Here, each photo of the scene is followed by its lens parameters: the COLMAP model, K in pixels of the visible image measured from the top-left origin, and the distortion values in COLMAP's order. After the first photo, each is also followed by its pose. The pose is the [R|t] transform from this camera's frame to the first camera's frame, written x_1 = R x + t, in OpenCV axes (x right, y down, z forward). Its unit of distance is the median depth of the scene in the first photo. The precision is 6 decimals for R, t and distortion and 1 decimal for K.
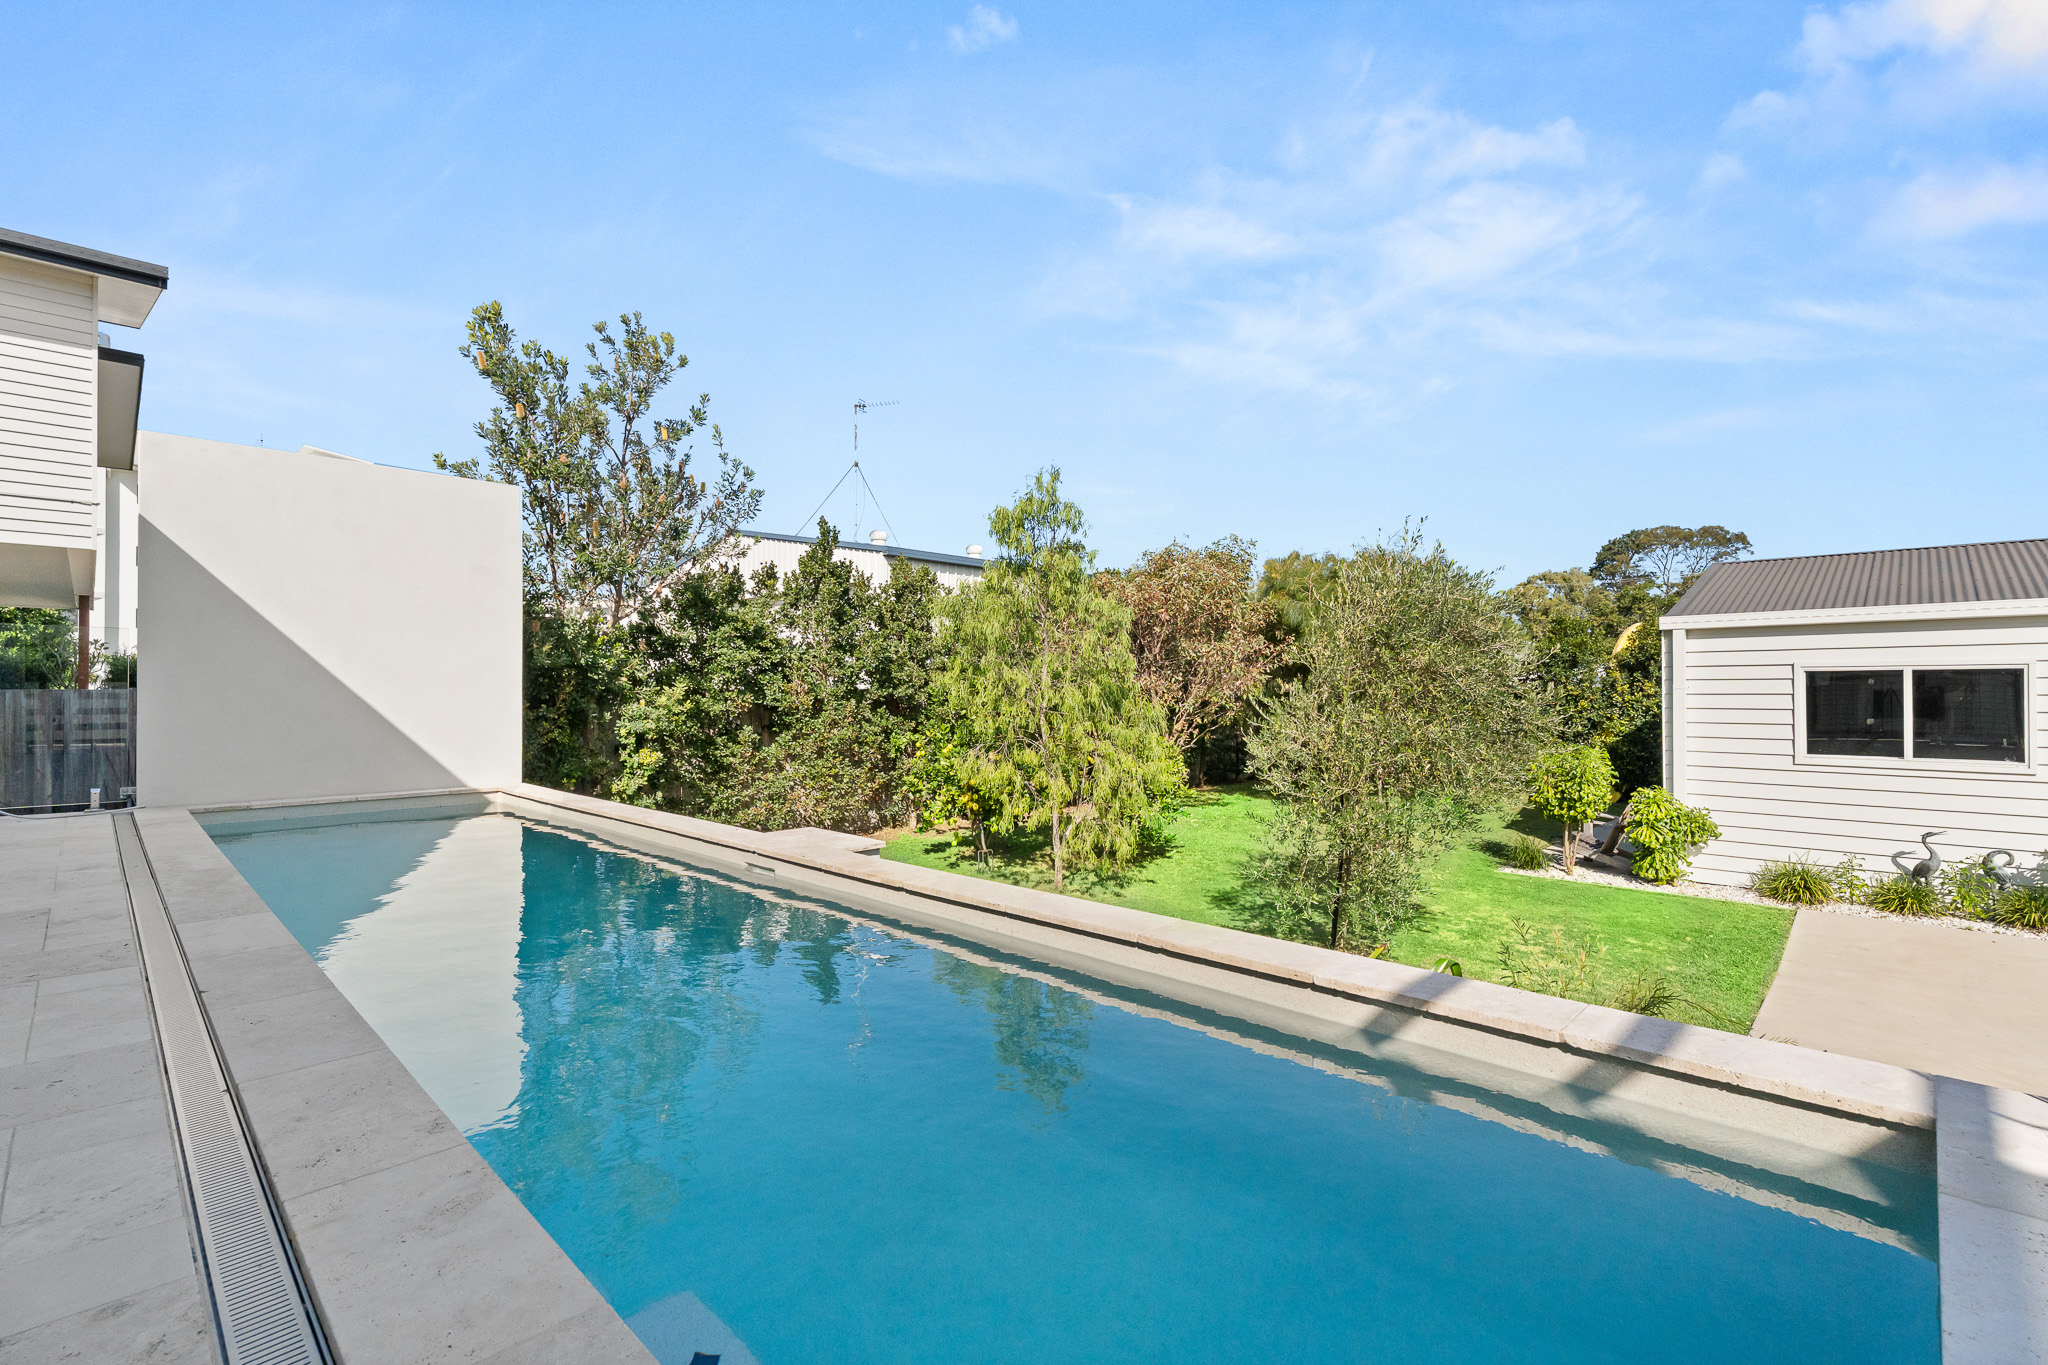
lens RADIAL K [[913.4, 0, 1026.6], [0, 913.4, 682.6], [0, 0, 1]] dist [0.001498, 0.000109]
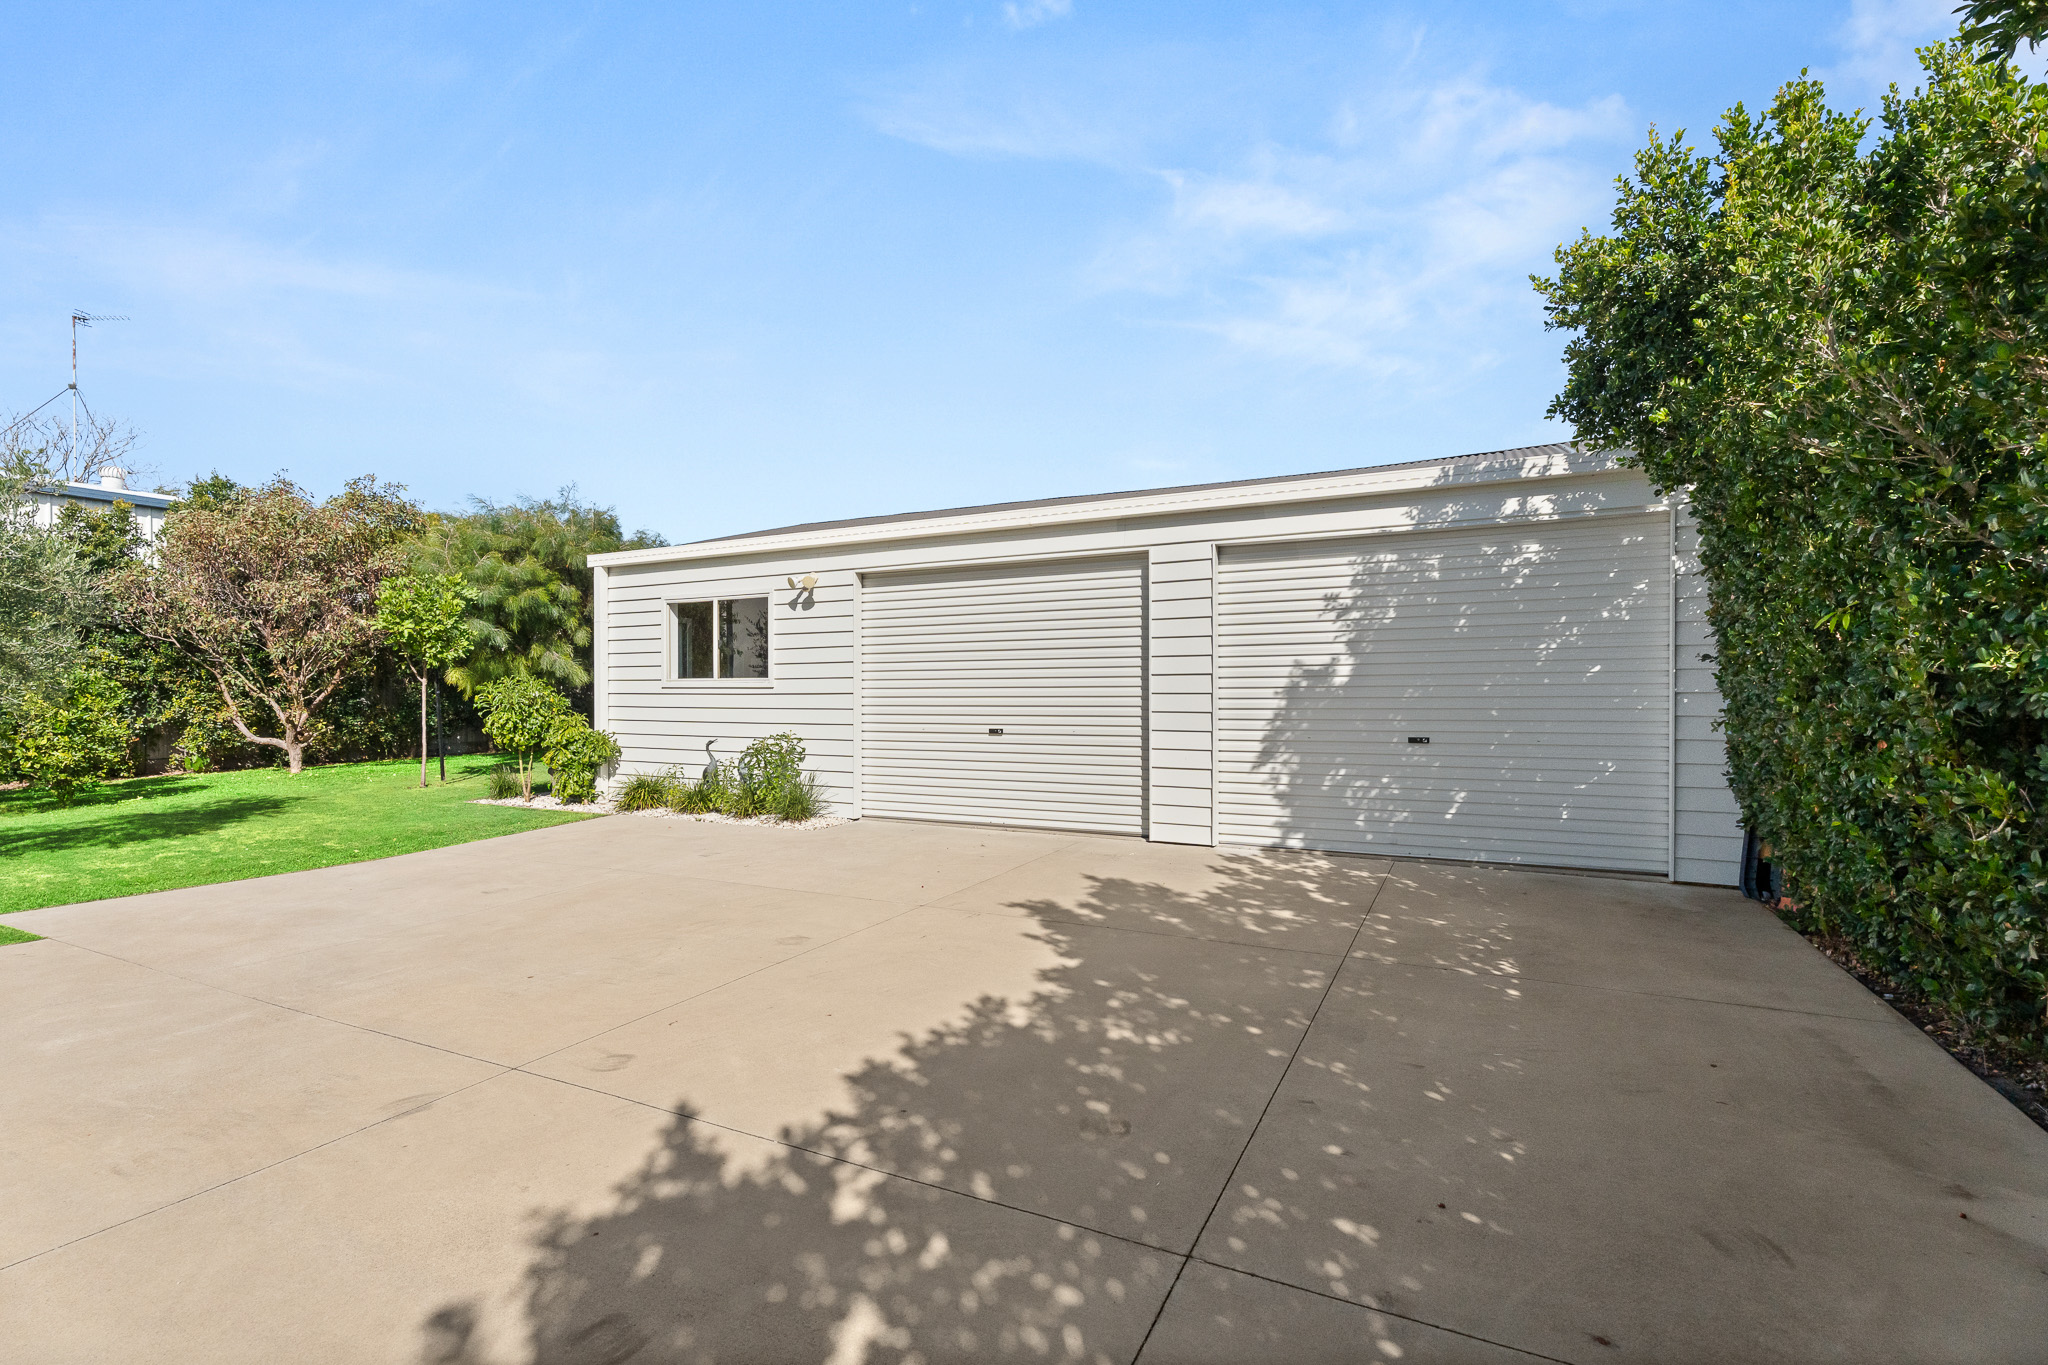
lens RADIAL K [[913.4, 0, 1037.0], [0, 913.4, 701.7], [0, 0, 1]] dist [0.001498, 0.000109]
pose [[0.957281, -0.006168, 0.289093, 0.839746], [-0.000497, 0.999736, 0.022976, 0.070627], [-0.289158, -0.022138, 0.957025, -0.169341]]
